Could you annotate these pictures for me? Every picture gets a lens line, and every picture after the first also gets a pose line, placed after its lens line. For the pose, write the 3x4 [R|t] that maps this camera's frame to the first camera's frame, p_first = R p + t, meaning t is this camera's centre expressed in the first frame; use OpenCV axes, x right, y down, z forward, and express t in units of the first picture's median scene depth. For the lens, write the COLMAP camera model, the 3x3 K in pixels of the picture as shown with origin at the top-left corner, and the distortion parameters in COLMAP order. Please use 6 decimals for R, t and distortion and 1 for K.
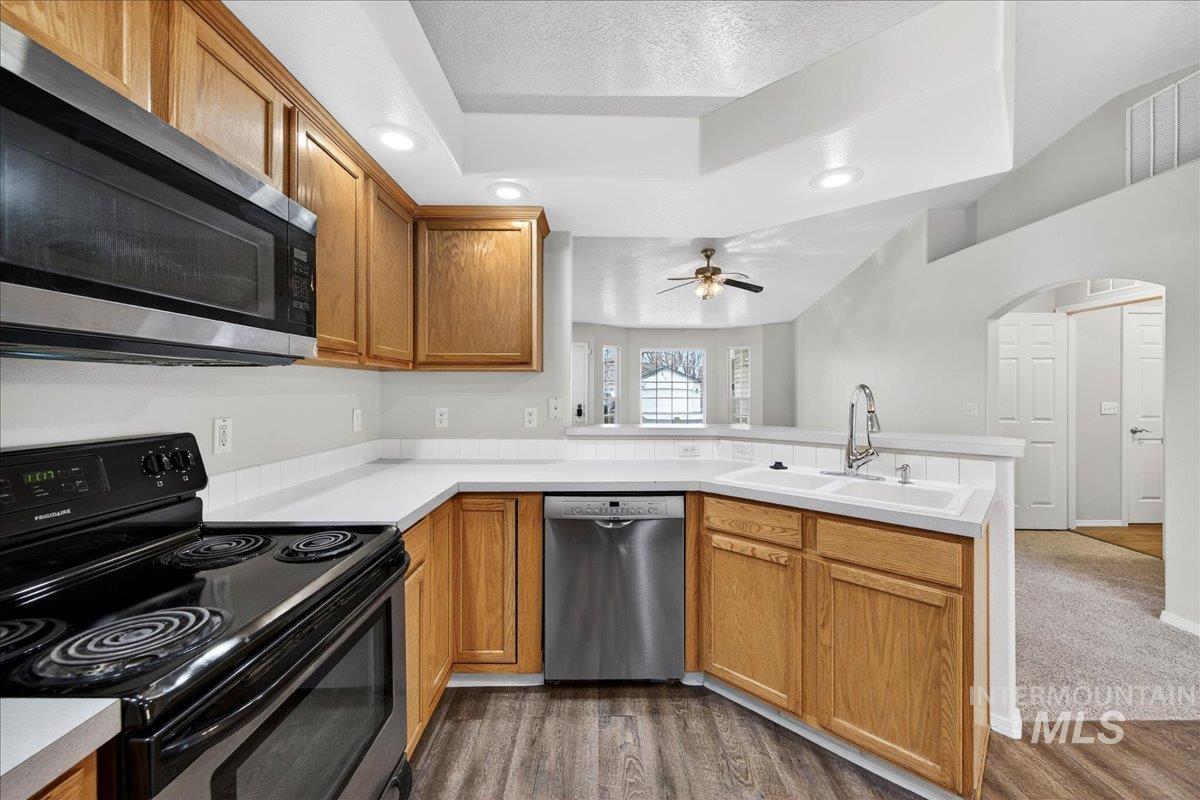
lens RADIAL K [[458.0, 0, 605.4], [0, 458.0, 392.9], [0, 0, 1]] dist [0.001509, -0.000337]
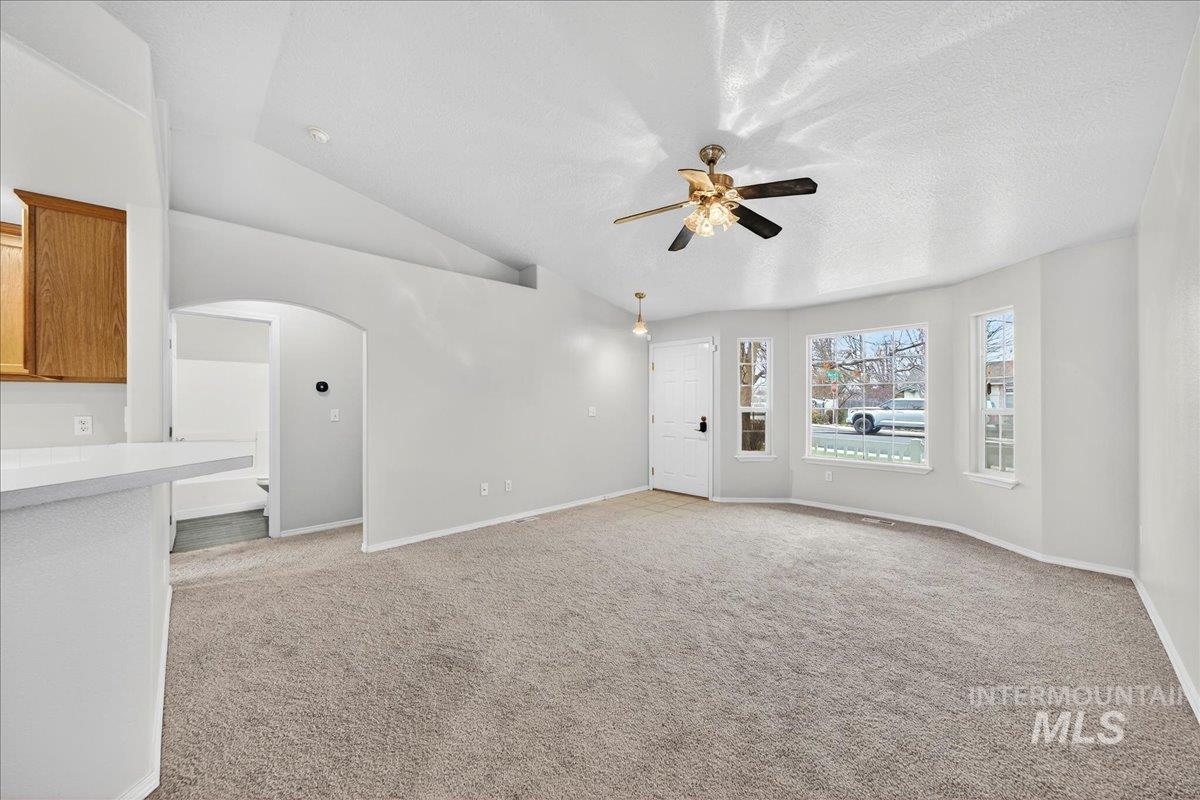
lens RADIAL K [[429.7, 0, 599.2], [0, 429.7, 403.5], [0, 0, 1]] dist [-0.001132, -0.000147]
pose [[0.683567, -0.004620, -0.729873, 1.420333], [0.004708, 0.999987, -0.001922, 0.013604], [0.729873, -0.002122, 0.683580, 1.450176]]
